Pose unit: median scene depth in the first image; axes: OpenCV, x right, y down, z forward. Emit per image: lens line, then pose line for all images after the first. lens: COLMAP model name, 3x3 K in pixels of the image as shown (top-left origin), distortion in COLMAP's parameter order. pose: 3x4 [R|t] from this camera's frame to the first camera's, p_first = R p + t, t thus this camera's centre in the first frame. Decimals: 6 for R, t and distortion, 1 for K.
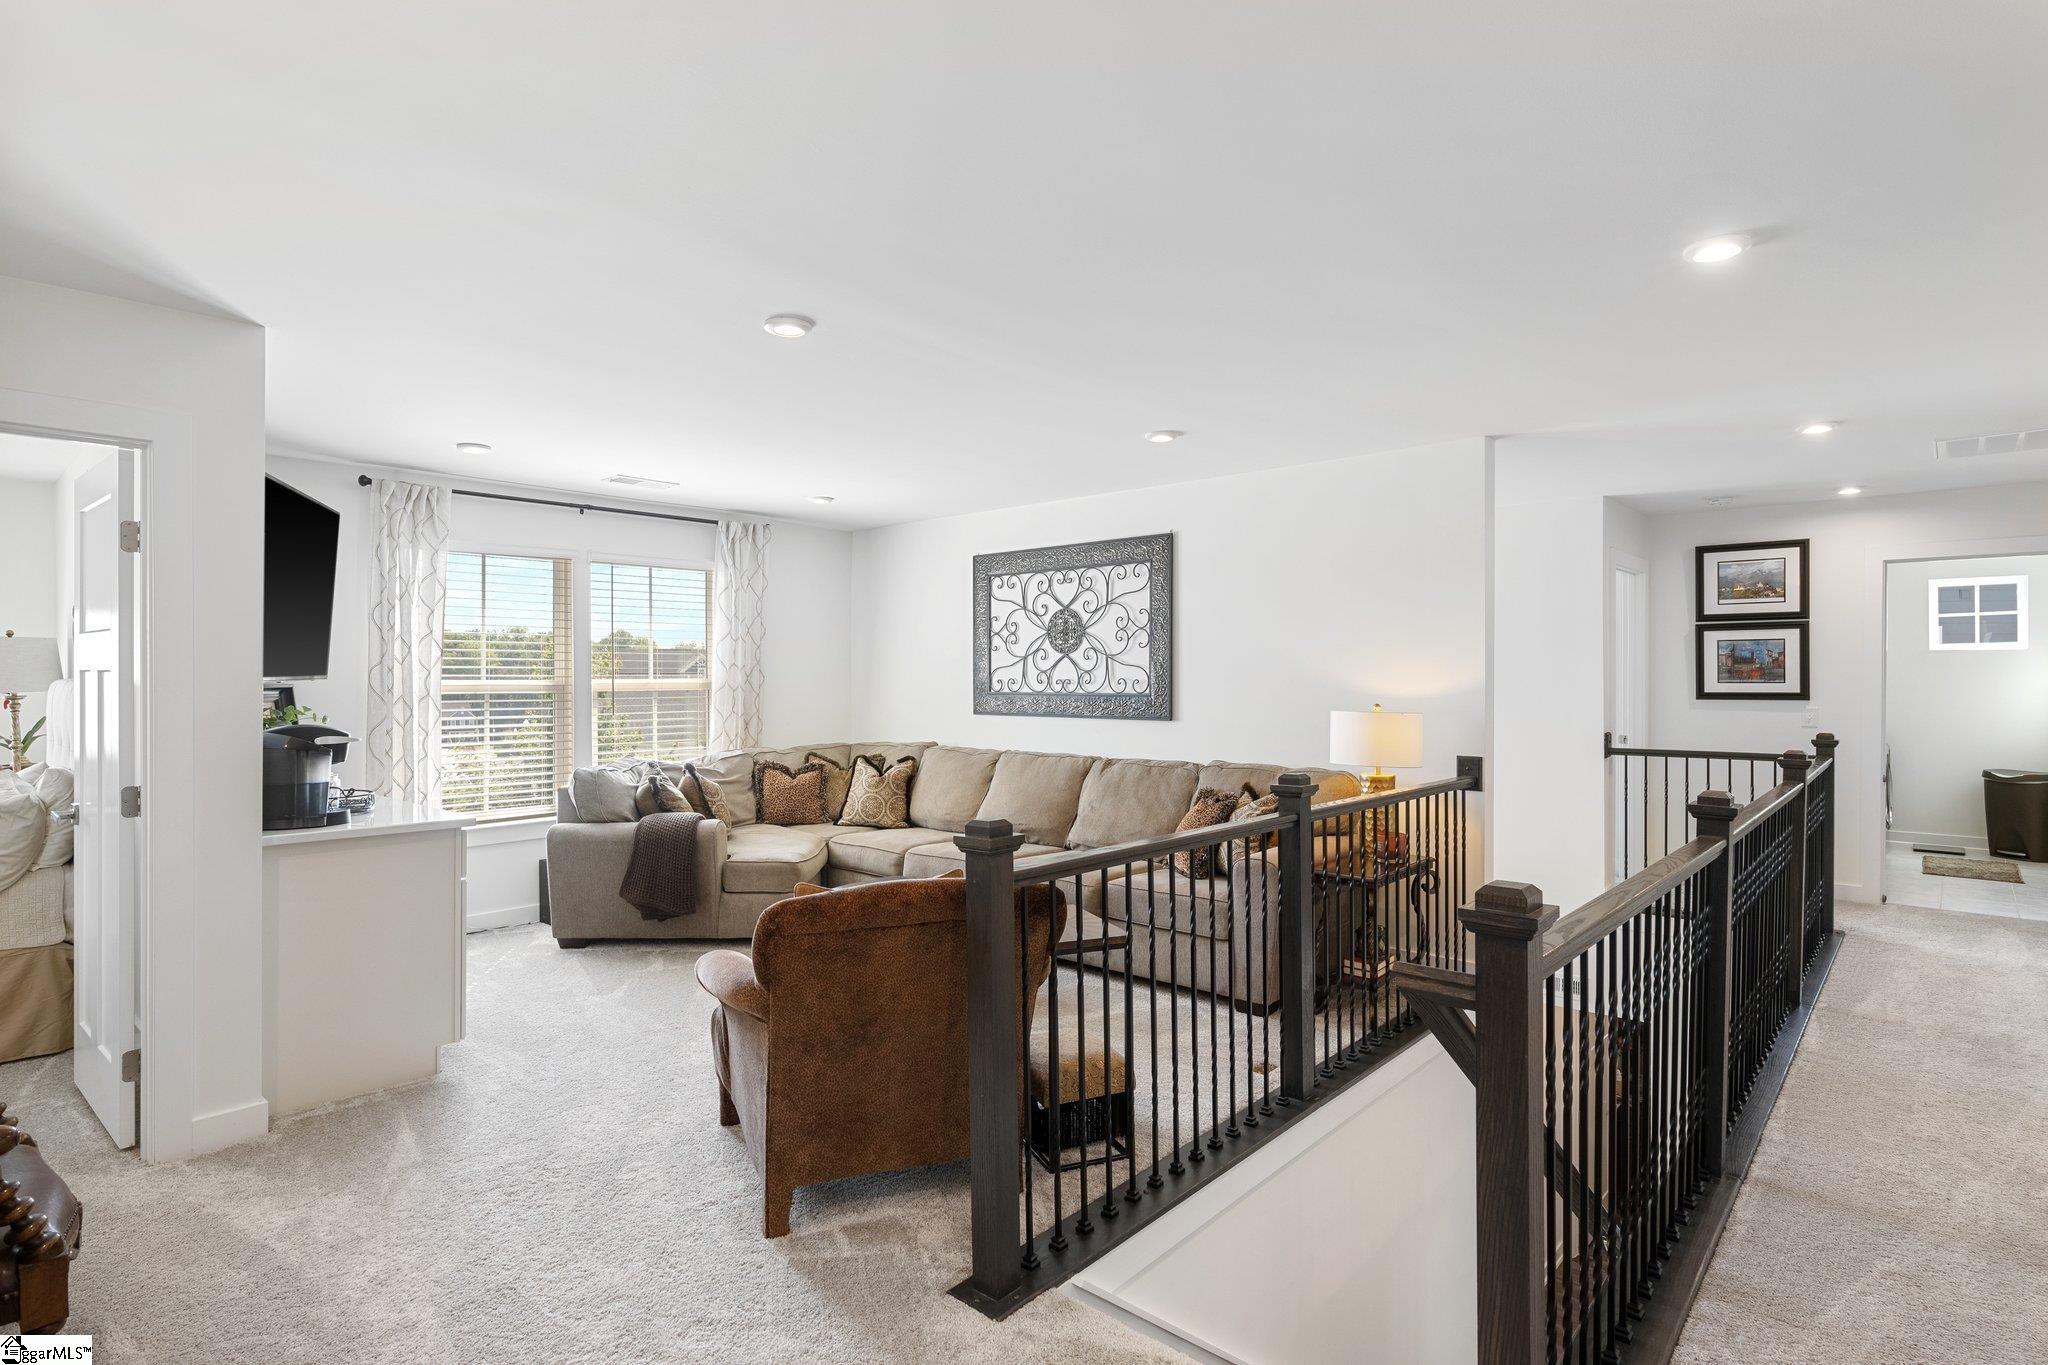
lens RADIAL K [[1023.1, 0, 1022.8], [0, 1023.1, 681.1], [0, 0, 1]] dist [-0.009095, 0.001141]
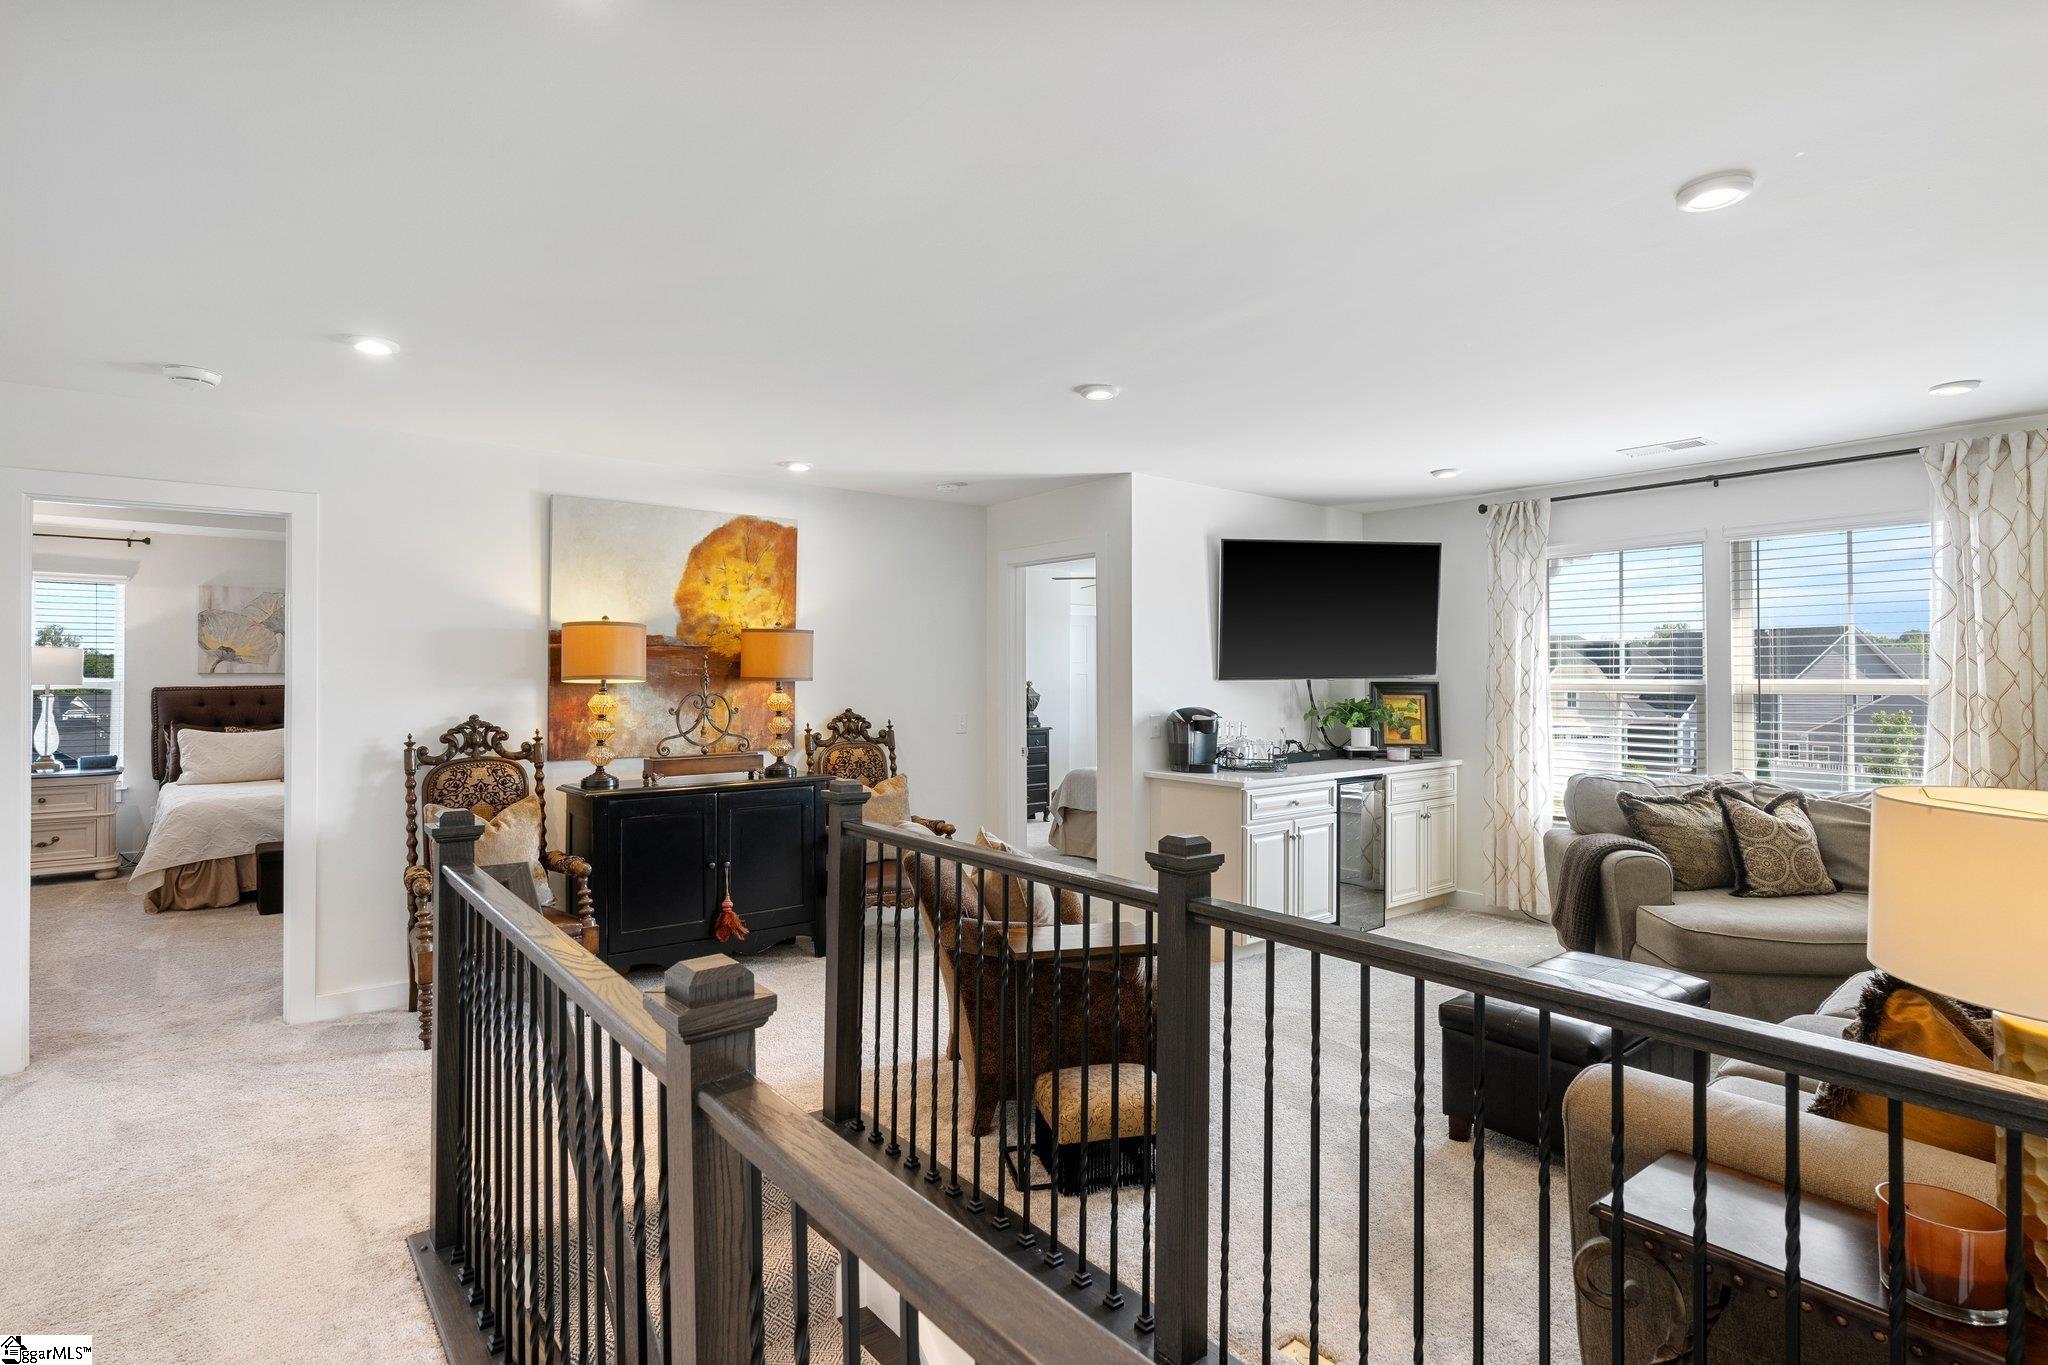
lens RADIAL K [[1023.1, 0, 1023.5], [0, 1023.1, 677.3], [0, 0, 1]] dist [-0.009095, 0.001141]
pose [[-0.163325, 0.006179, -0.986553, 0.507389], [-0.001999, 0.999976, 0.006594, -0.007677], [0.986570, 0.003049, -0.163309, 0.567753]]
